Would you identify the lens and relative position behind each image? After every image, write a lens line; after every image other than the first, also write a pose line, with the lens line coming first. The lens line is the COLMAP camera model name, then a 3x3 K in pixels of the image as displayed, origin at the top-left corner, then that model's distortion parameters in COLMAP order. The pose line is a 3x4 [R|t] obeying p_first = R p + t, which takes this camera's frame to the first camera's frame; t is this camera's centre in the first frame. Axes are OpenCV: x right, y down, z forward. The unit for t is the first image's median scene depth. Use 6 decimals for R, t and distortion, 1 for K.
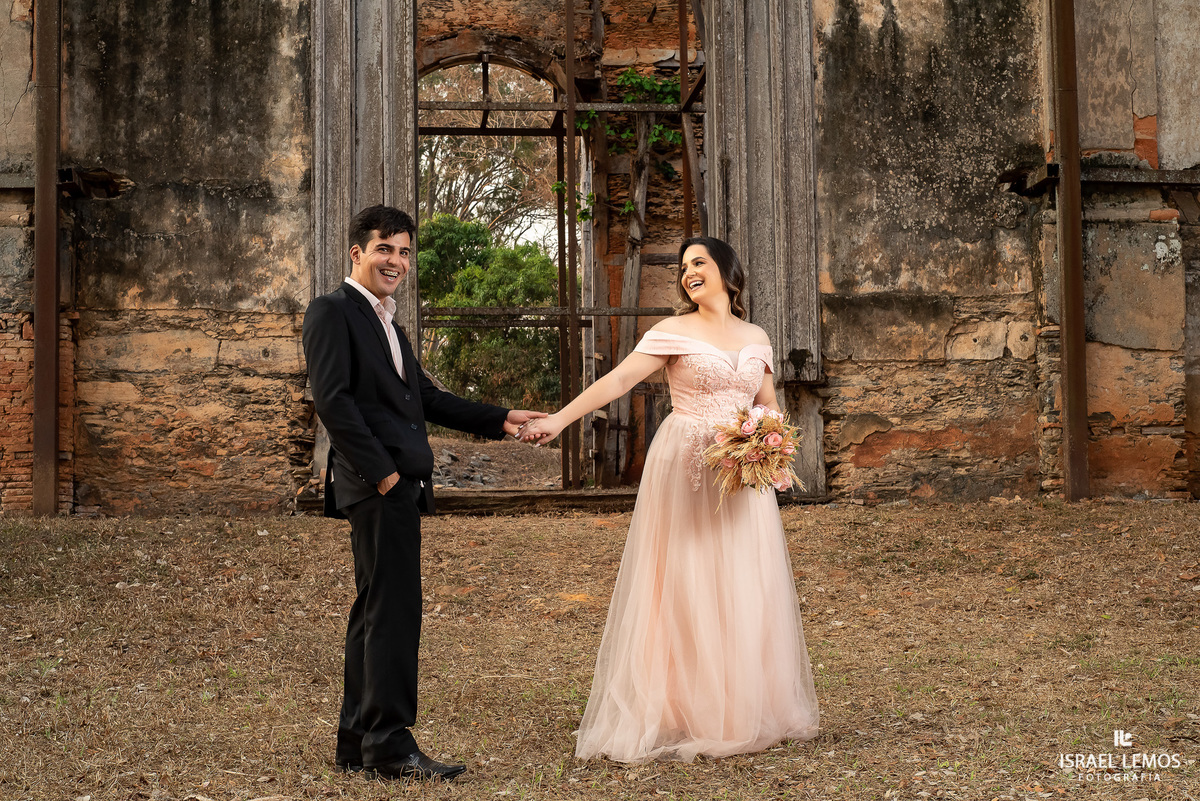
lens RADIAL K [[1743.1, 0, 600.0], [0, 1743.1, 400.5], [0, 0, 1]] dist [-0.019917, -0.024135]
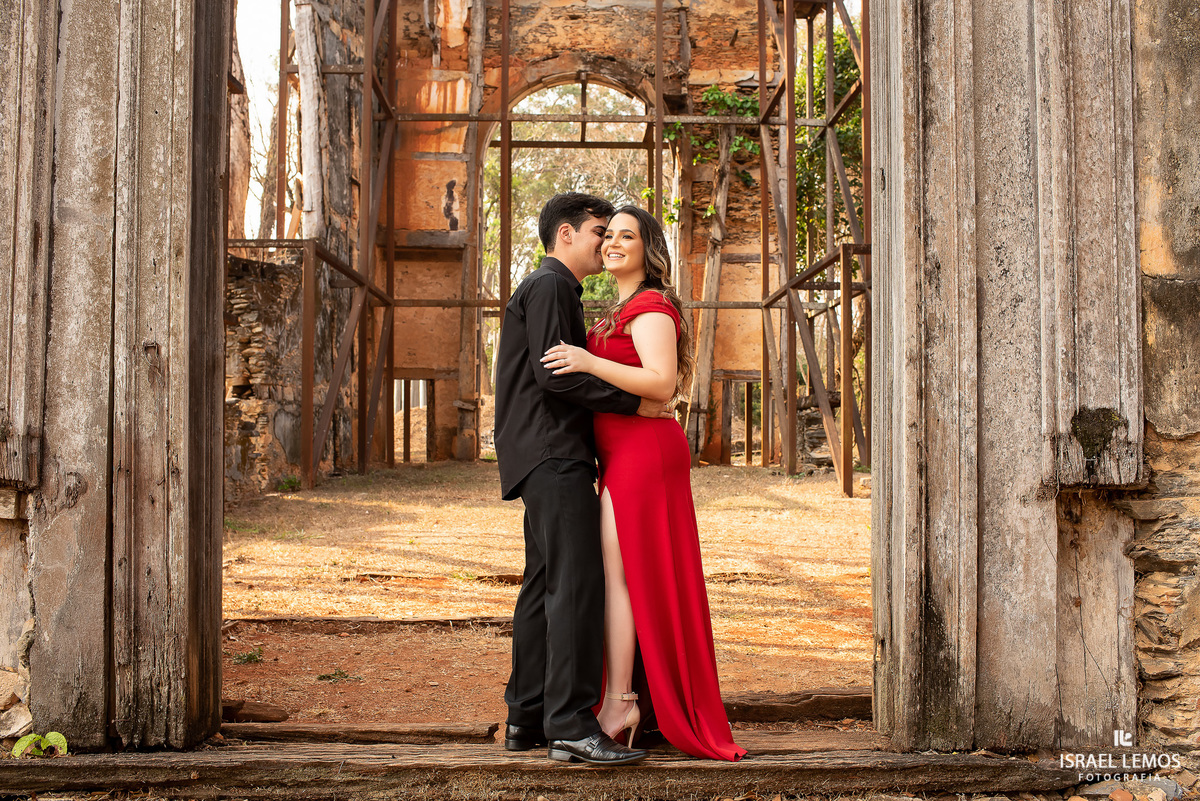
lens RADIAL K [[1160.6, 0, 602.2], [0, 1160.6, 401.0], [0, 0, 1]] dist [-0.104880, 0.112443]
pose [[0.996868, 0.015672, -0.077521, 0.017883], [-0.013113, 0.999356, 0.033402, -0.038347], [0.077994, -0.032281, 0.996431, 0.712000]]
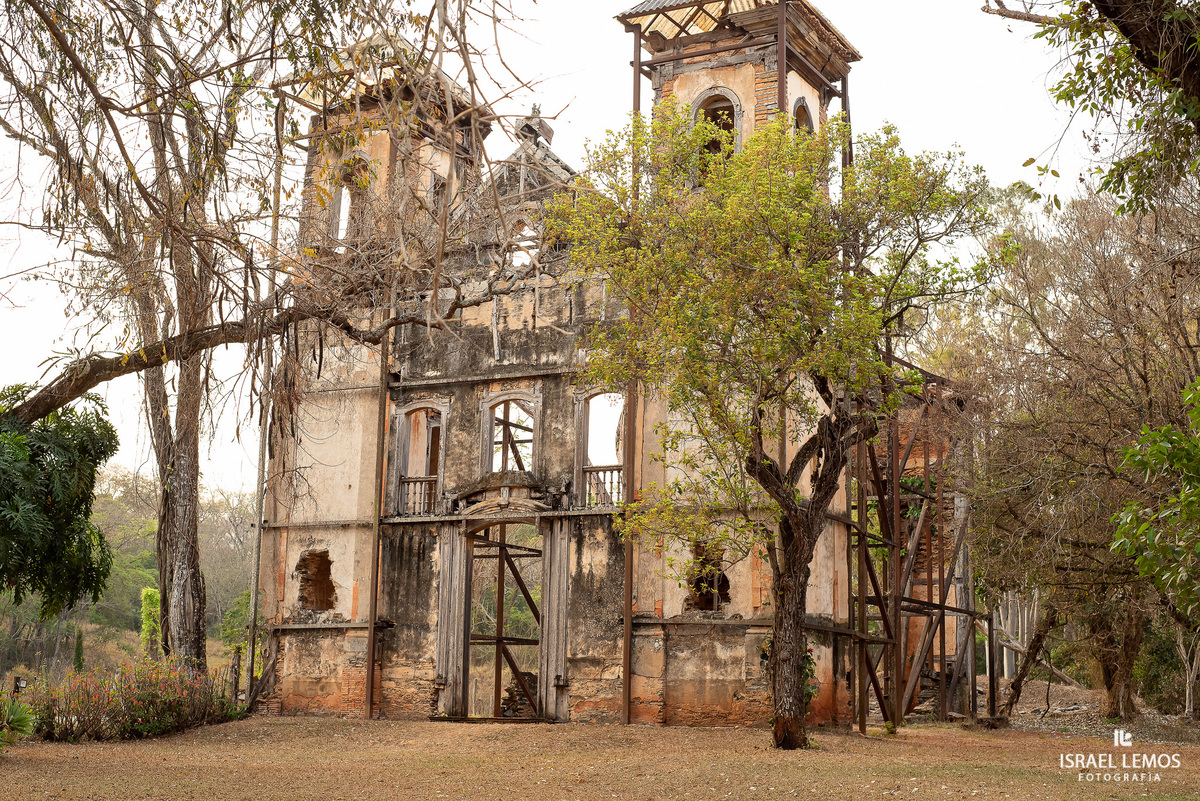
lens RADIAL K [[1743.1, 0, 600.0], [0, 1743.1, 400.5], [0, 0, 1]] dist [-0.019917, -0.024135]
pose [[0.835399, -0.067007, -0.545544, 1.970740], [0.001116, 0.992746, -0.120227, -0.145703], [0.549643, 0.099829, 0.829414, -1.693253]]
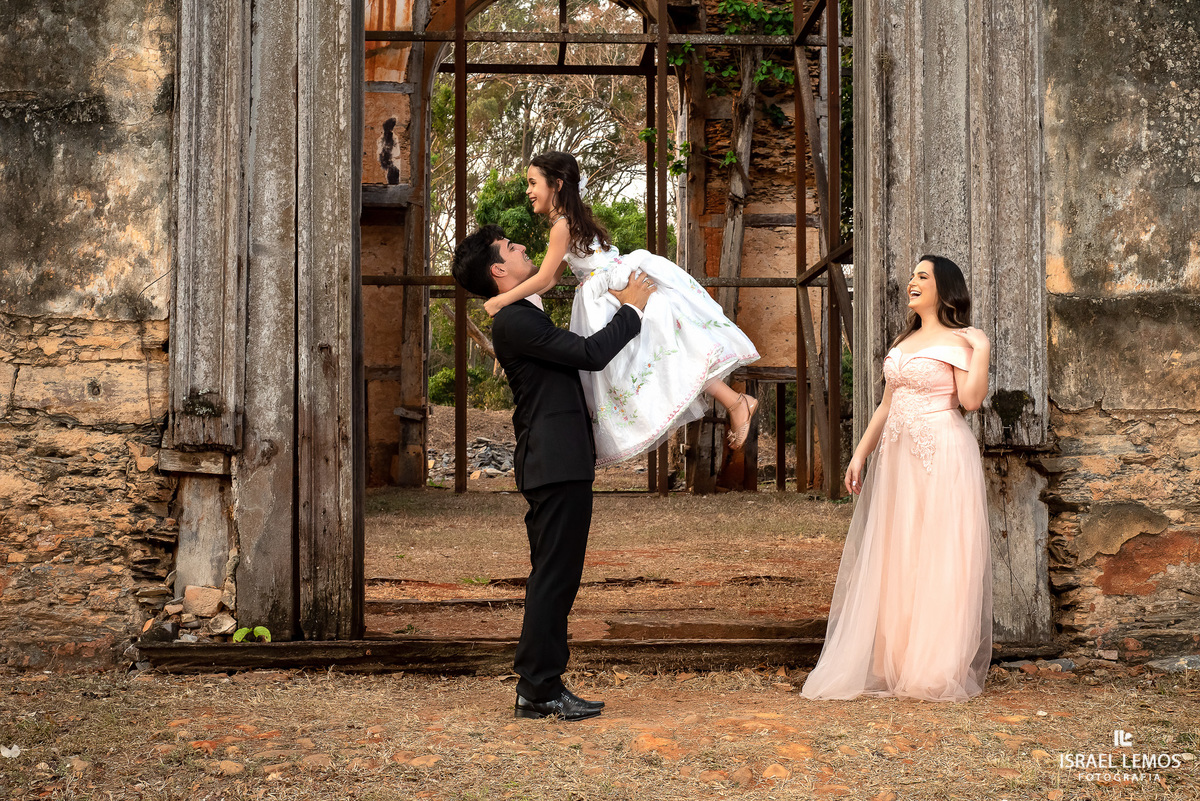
lens RADIAL K [[1743.1, 0, 600.0], [0, 1743.1, 400.5], [0, 0, 1]] dist [-0.019917, -0.024135]
pose [[0.998206, 0.012598, -0.058534, 0.012257], [-0.011155, 0.999628, 0.024905, -0.038568], [0.058825, -0.024208, 0.997975, 0.412933]]
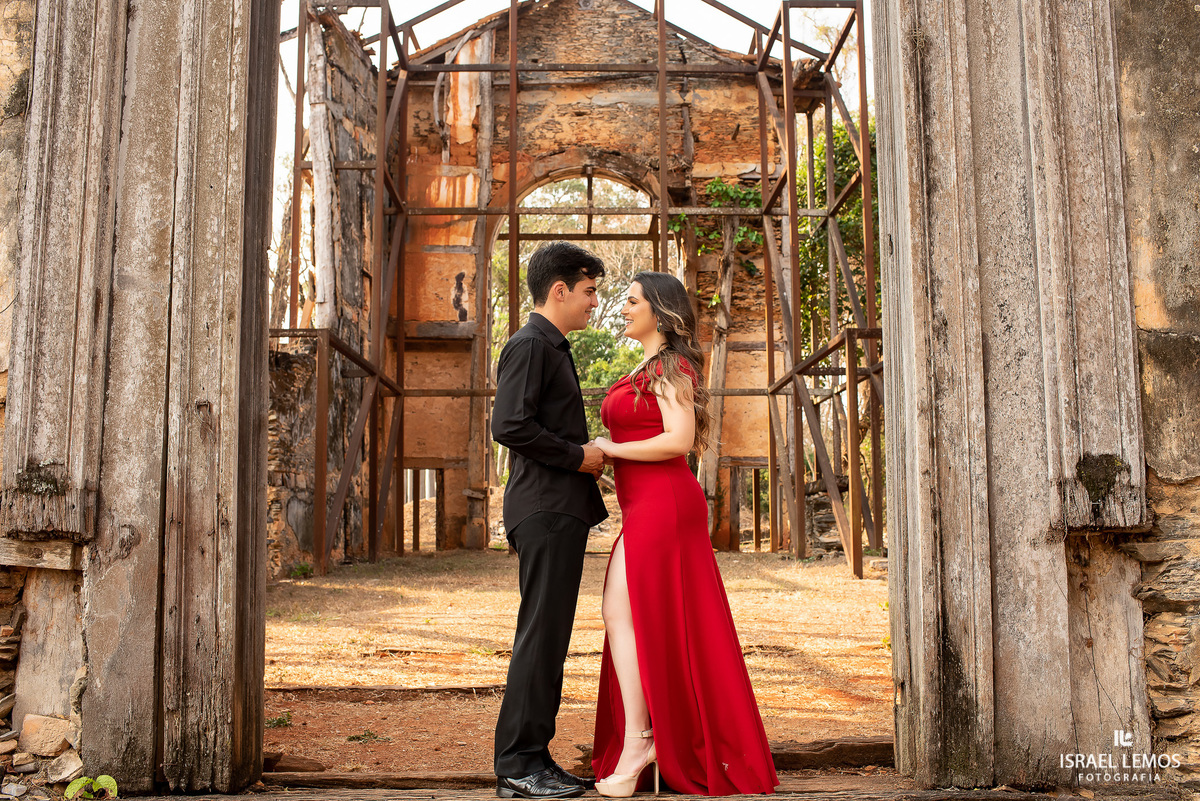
lens RADIAL K [[1160.6, 0, 602.2], [0, 1160.6, 401.0], [0, 0, 1]] dist [-0.104880, 0.112443]
pose [[0.996614, 0.000240, -0.082217, 0.013302], [-0.004129, 0.998880, -0.047131, -0.028493], [0.082114, 0.047311, 0.995499, 0.696037]]
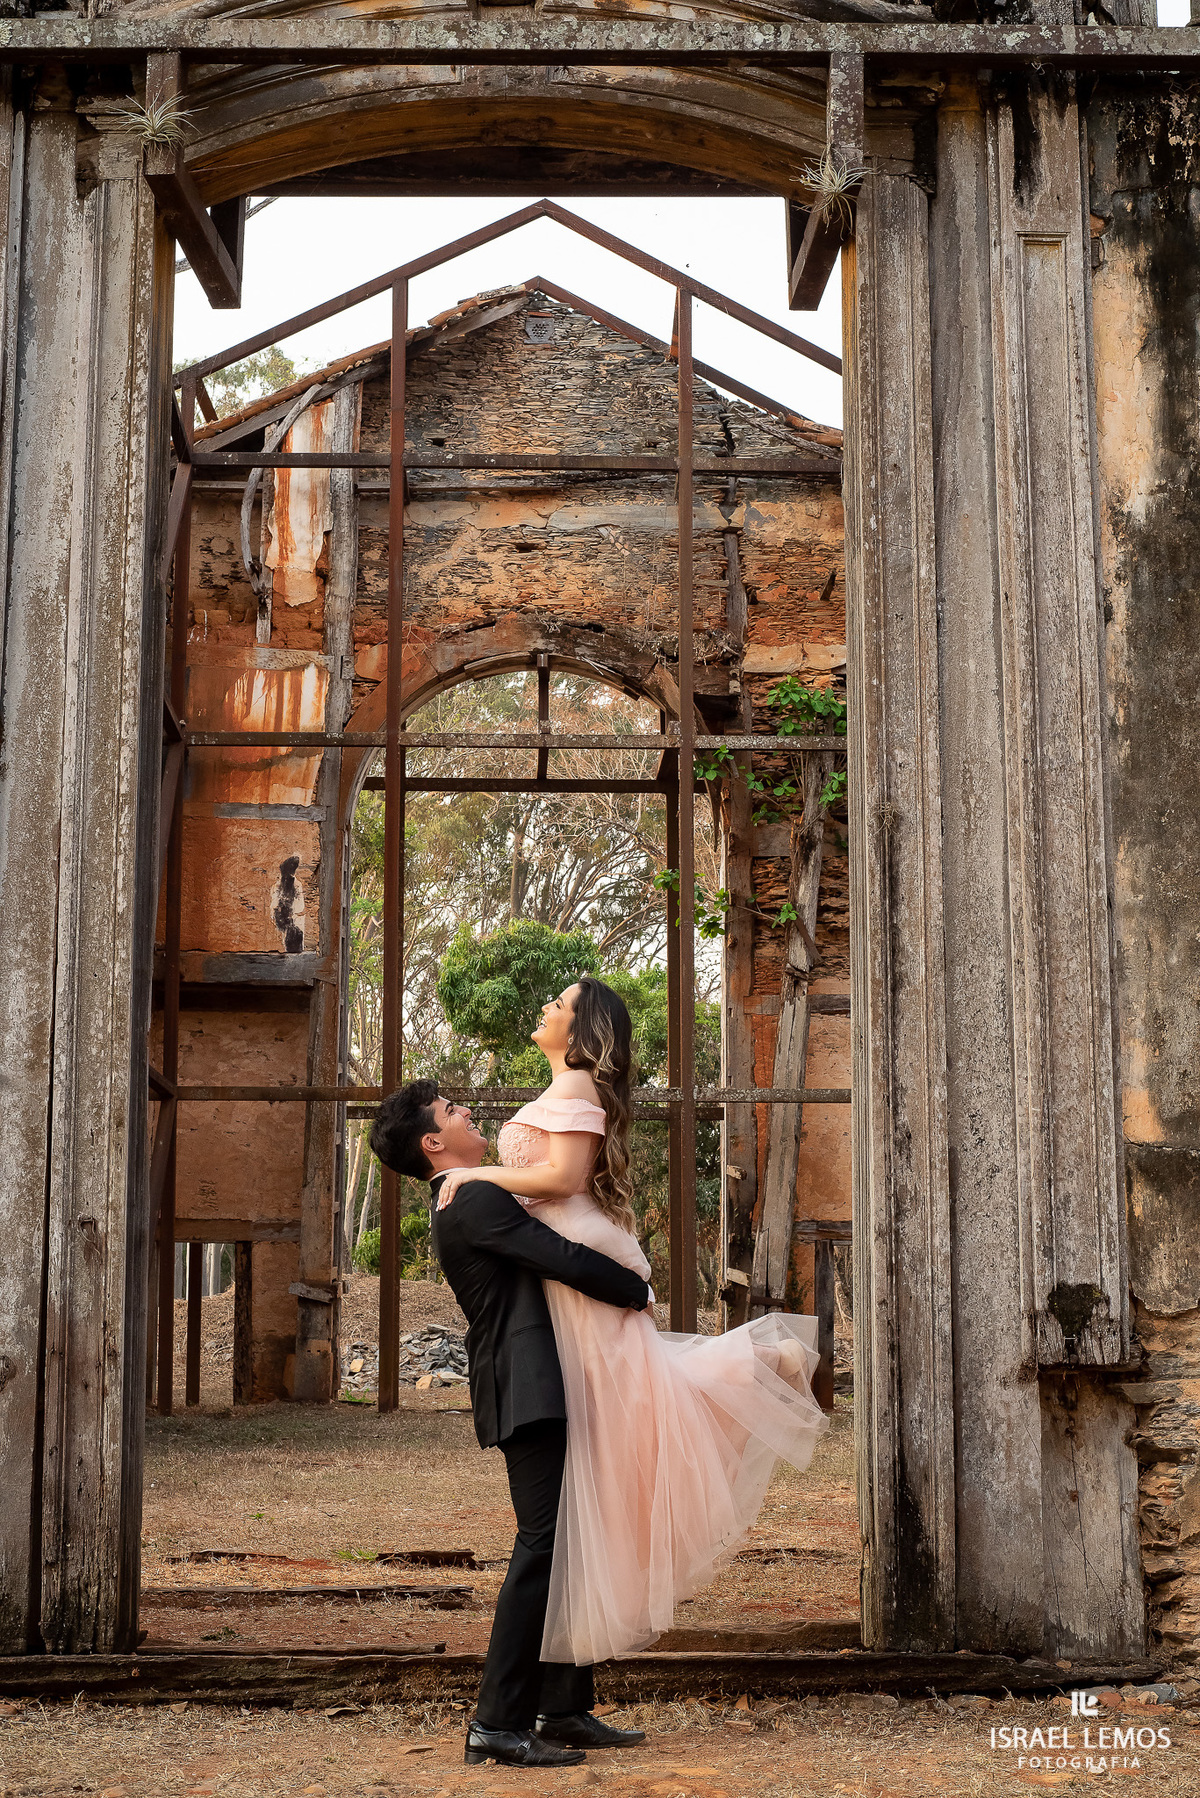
lens RADIAL K [[2603.4, 0, 600.0], [0, 2603.4, 899.0], [0, 0, 1]] dist [-0.020454, 0.029866]
pose [[0.997302, 0.002011, -0.073382, 0.049004], [-0.010365, 0.993468, -0.113636, -0.047749], [0.072674, 0.114090, 0.990809, 0.388309]]
